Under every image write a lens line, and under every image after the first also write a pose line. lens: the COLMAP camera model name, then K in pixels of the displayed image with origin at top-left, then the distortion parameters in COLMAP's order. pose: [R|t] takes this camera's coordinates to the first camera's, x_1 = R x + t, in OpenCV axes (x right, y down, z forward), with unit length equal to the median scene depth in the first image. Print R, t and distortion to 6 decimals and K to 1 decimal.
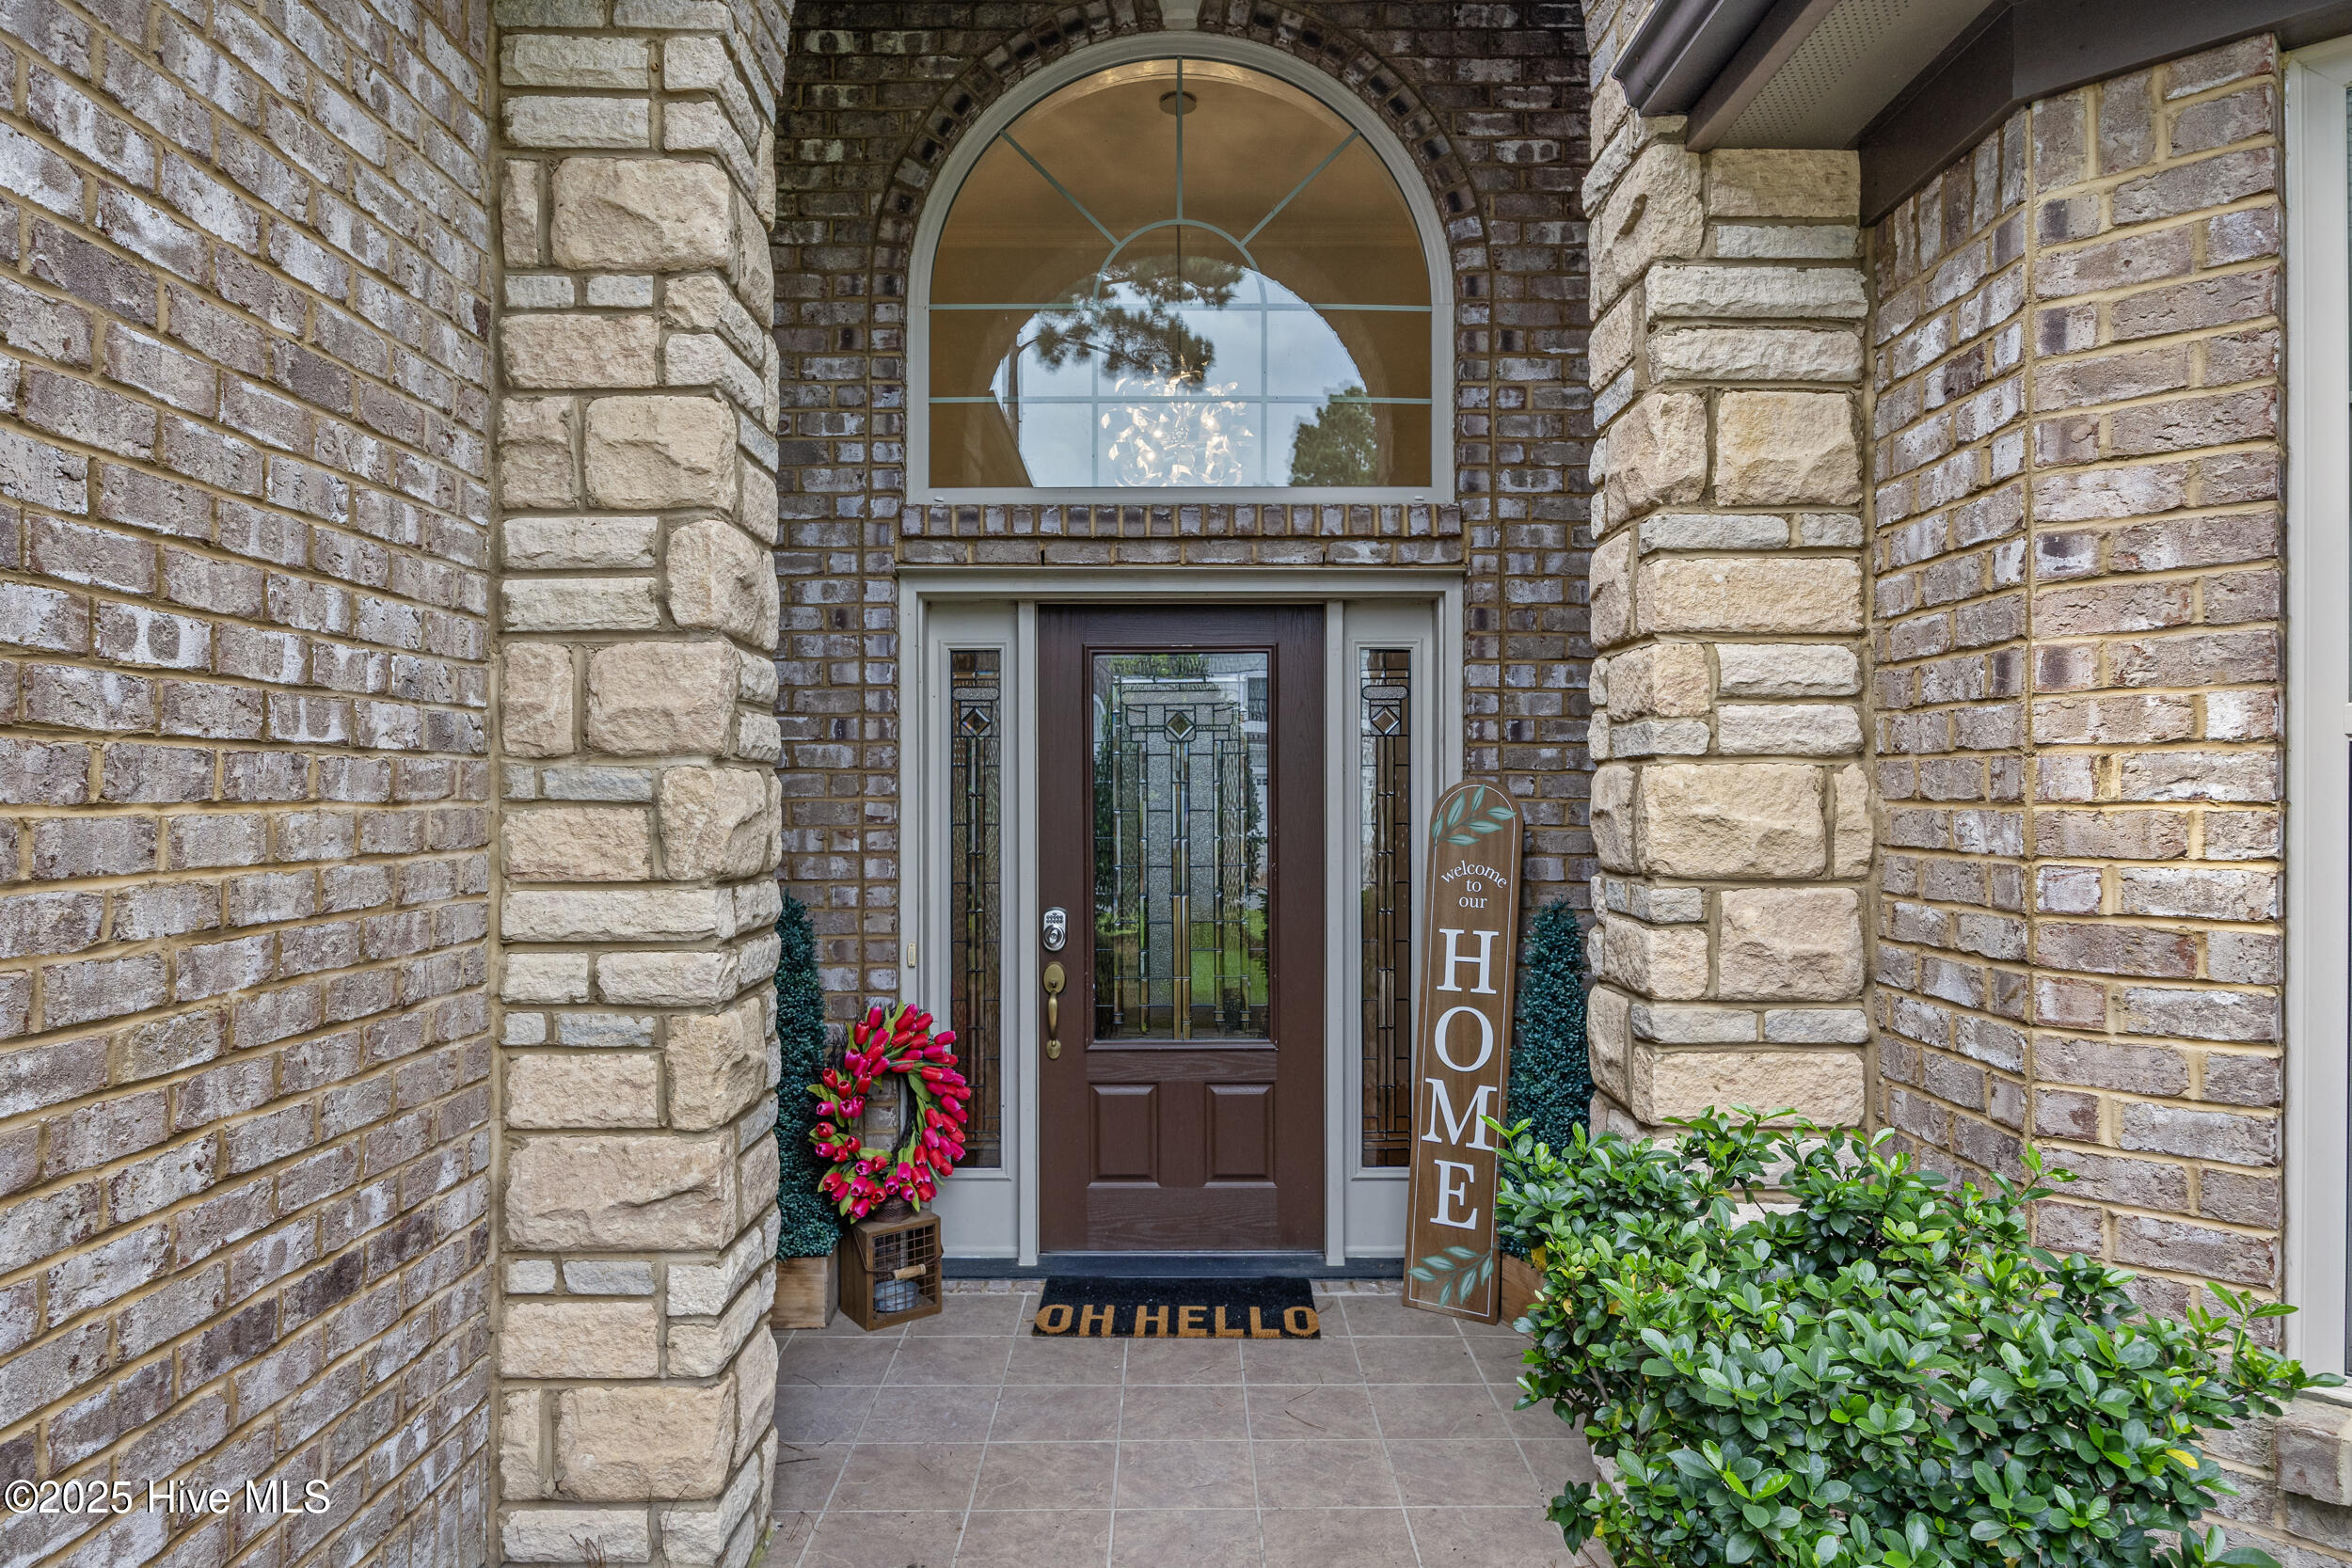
lens RADIAL K [[1460.6, 0, 1170.6], [0, 1460.6, 796.0], [0, 0, 1]] dist [-0.006885, -0.000443]
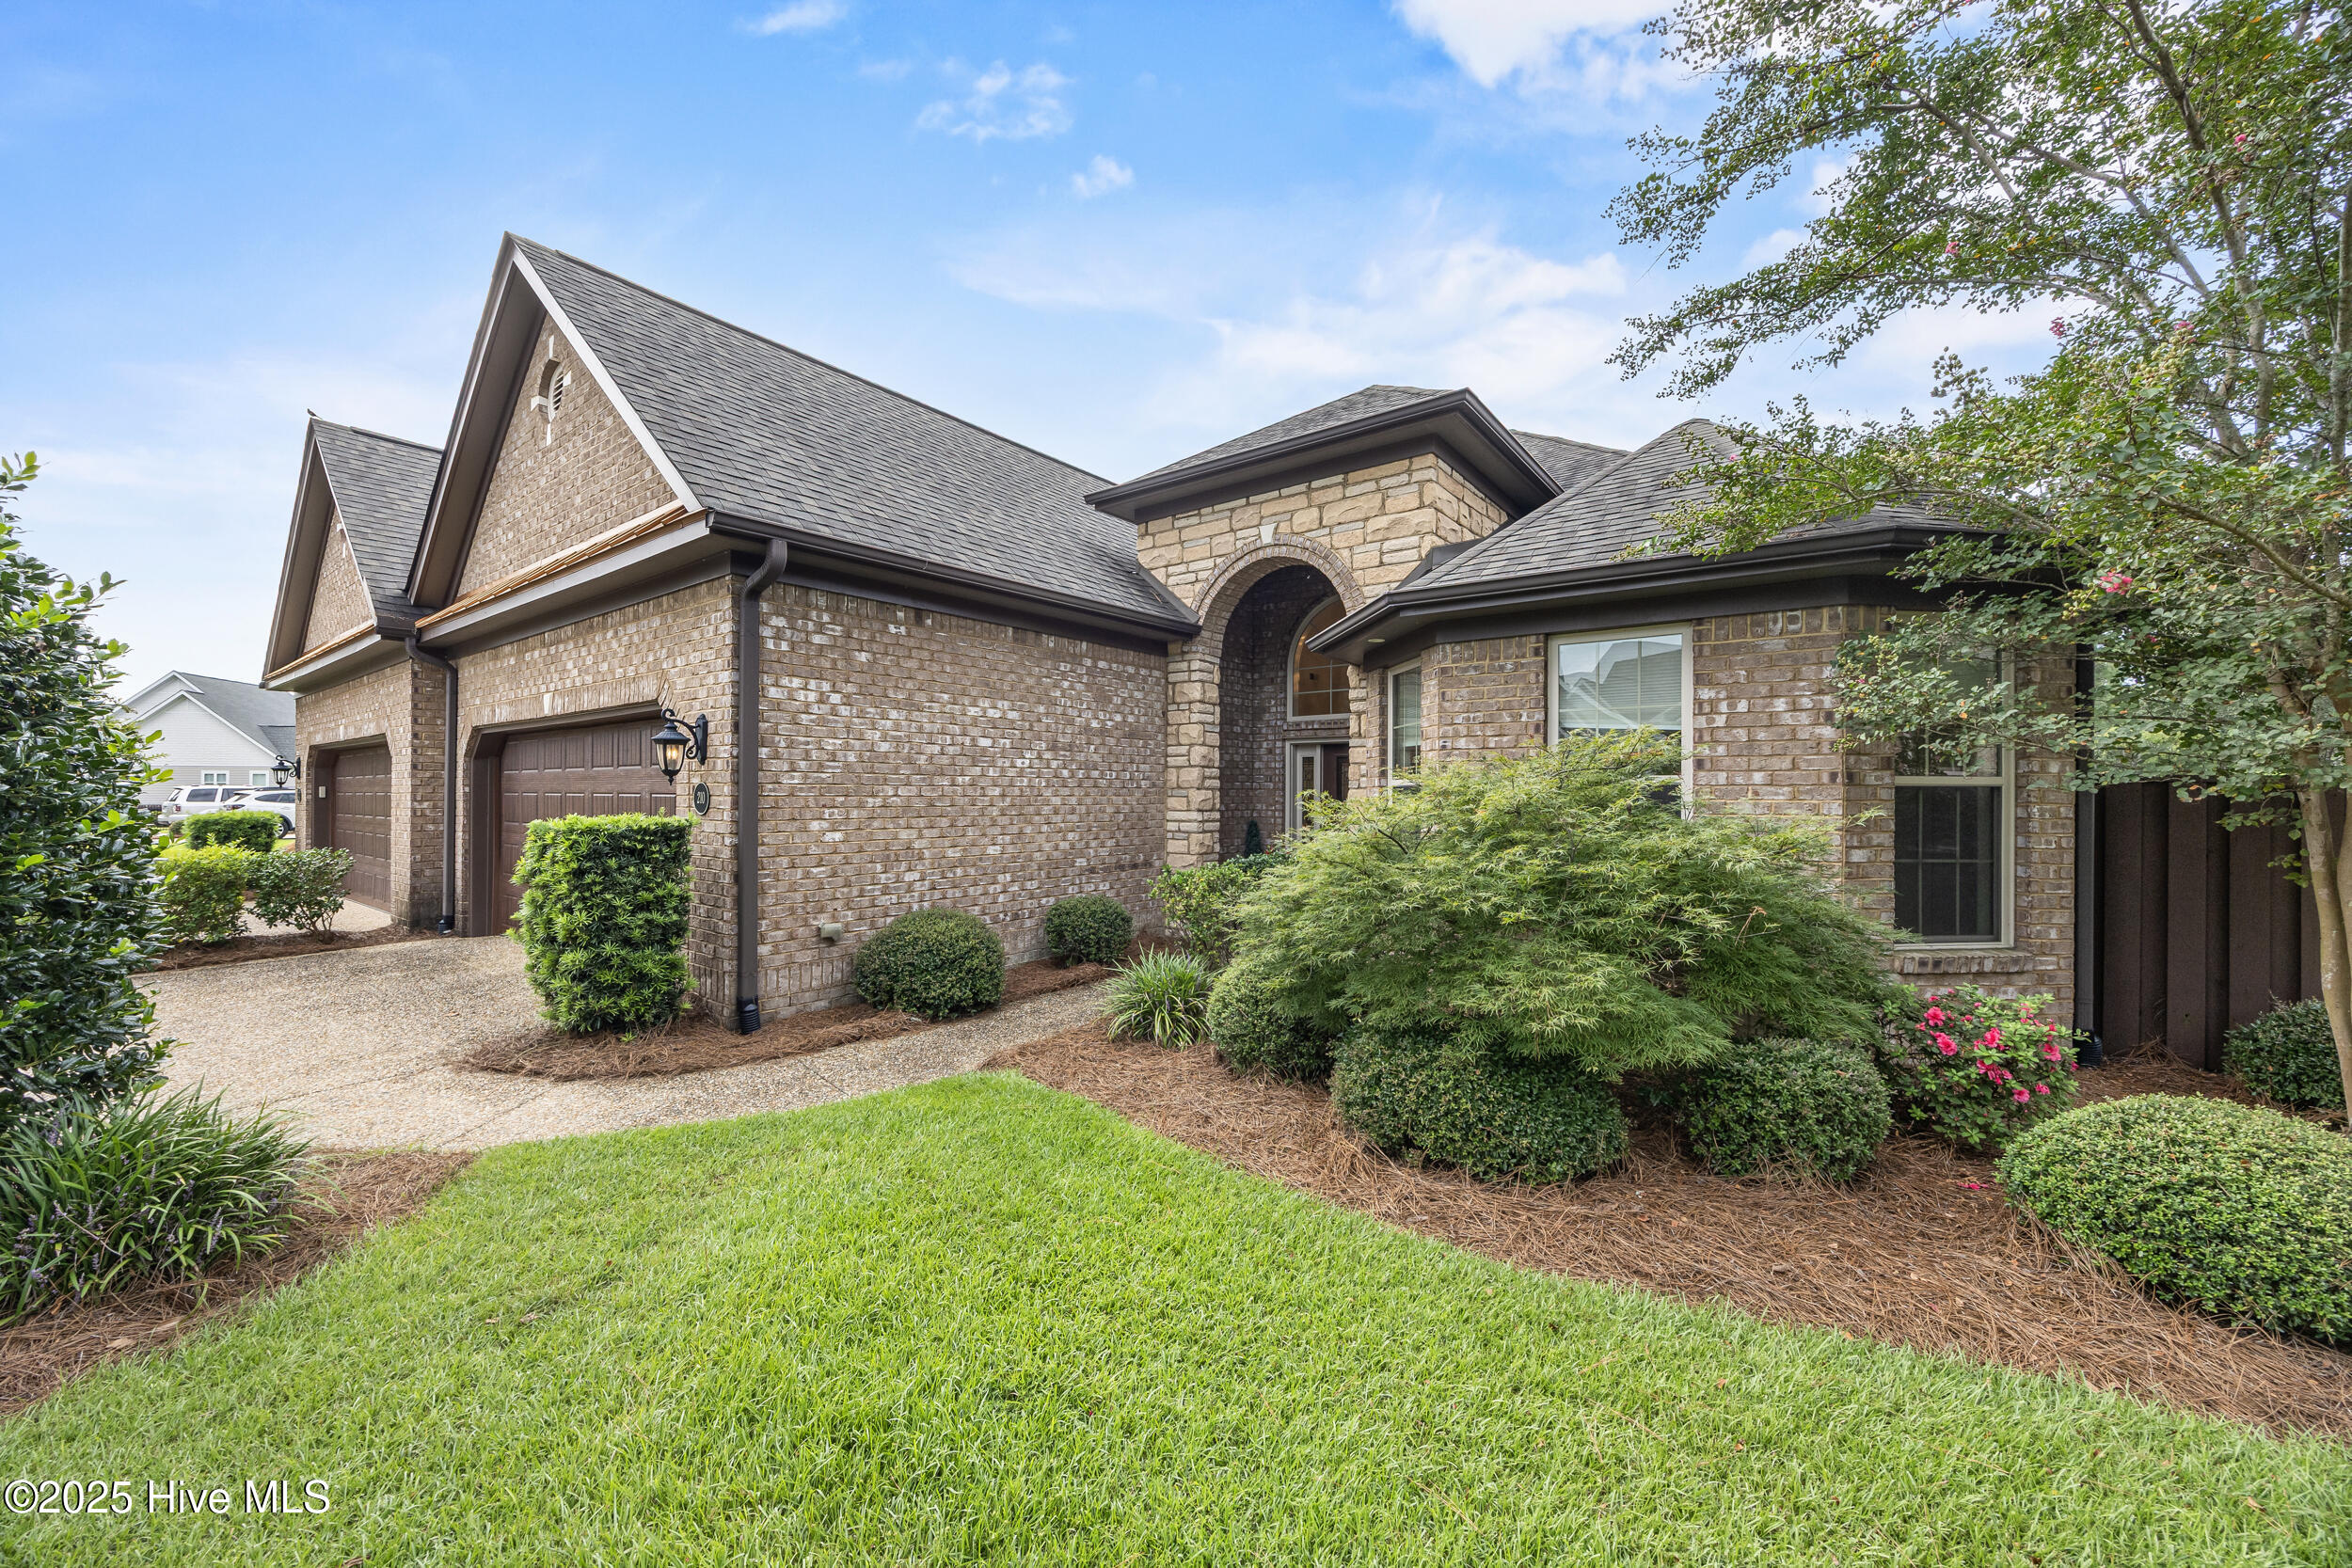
lens RADIAL K [[899.6, 0, 1167.7], [0, 899.6, 791.6], [0, 0, 1]] dist [0.007441, 0.000018]
pose [[0.788202, 0.000670, -0.615416, 1.683664], [-0.005826, 0.999963, -0.006374, 0.008717], [0.615389, 0.008609, 0.788177, -1.751655]]
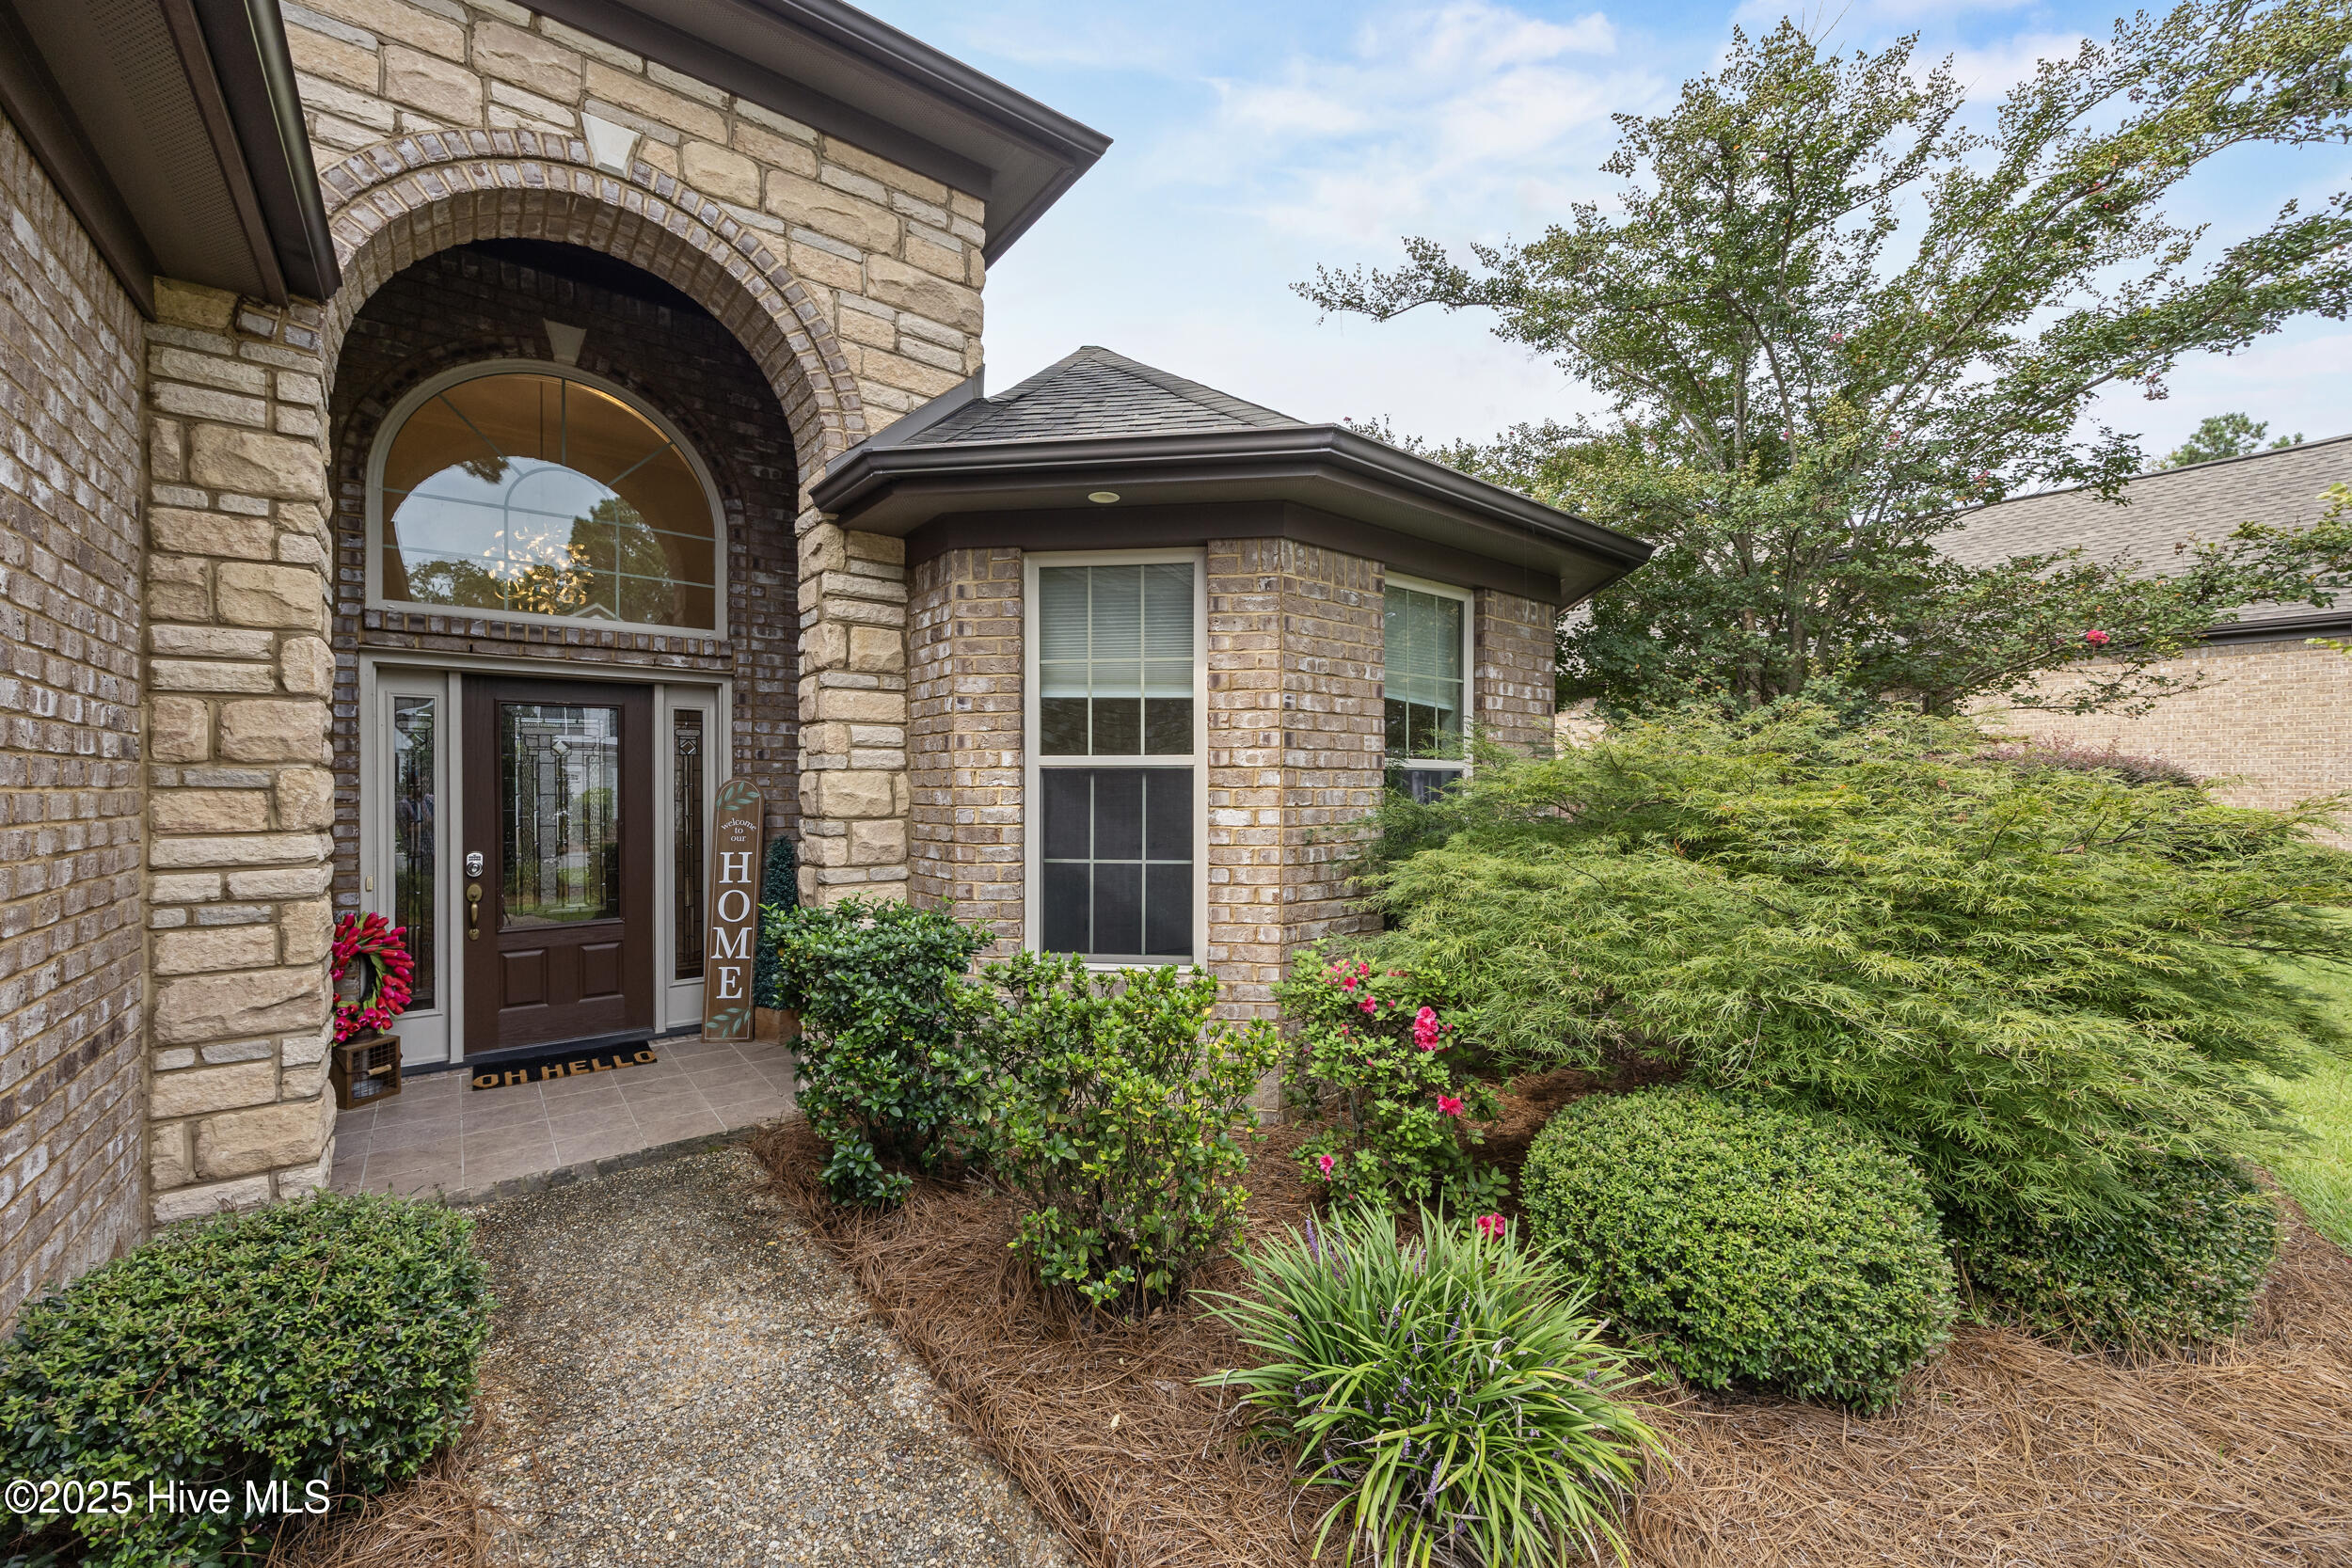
lens RADIAL K [[919.8, 0, 1164.3], [0, 919.8, 789.1], [0, 0, 1]] dist [-0.002379, -0.000252]
pose [[0.789590, -0.001748, 0.613633, -0.170008], [0.001907, 0.999998, 0.000395, 0.007178], [-0.613632, 0.000858, 0.789592, -0.576945]]
